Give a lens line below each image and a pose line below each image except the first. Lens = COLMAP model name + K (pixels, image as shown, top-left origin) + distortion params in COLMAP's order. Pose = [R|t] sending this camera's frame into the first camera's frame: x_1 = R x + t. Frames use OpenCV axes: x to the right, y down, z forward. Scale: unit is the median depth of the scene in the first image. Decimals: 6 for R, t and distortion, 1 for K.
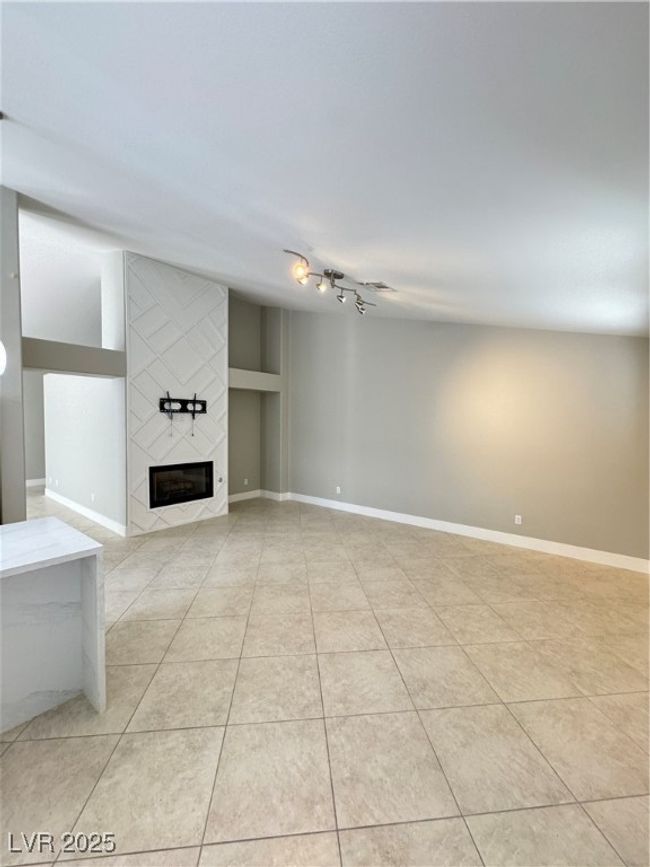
lens RADIAL K [[348.5, 0, 325.0], [0, 348.5, 433.5], [0, 0, 1]] dist [-0.001347, -0.000112]
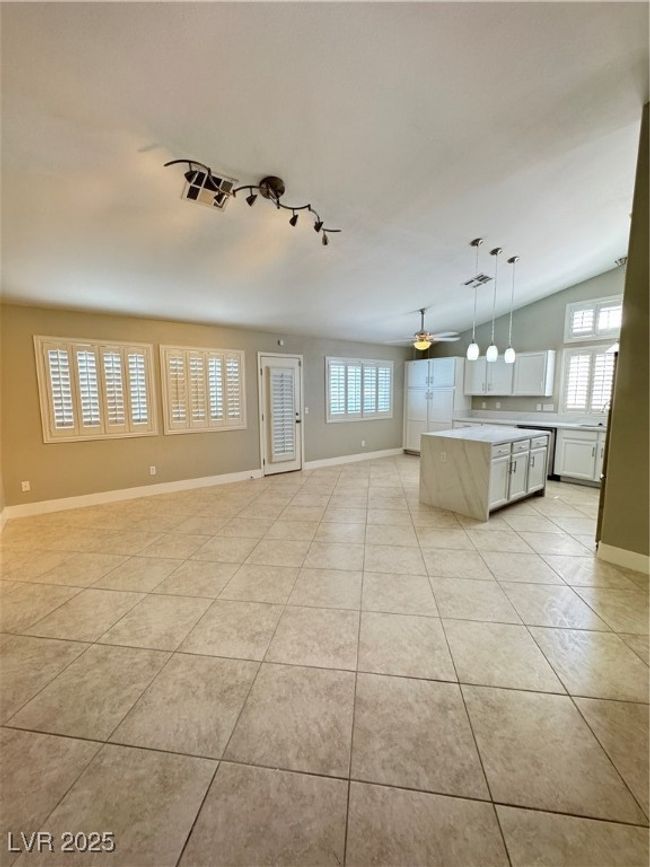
lens RADIAL K [[348.5, 0, 325.0], [0, 348.5, 433.5], [0, 0, 1]] dist [-0.001347, -0.000112]
pose [[-0.969429, -0.032791, 0.243170, -0.116931], [0.006773, 0.987076, 0.160108, -0.012792], [-0.245278, 0.156861, -0.956678, 0.702072]]
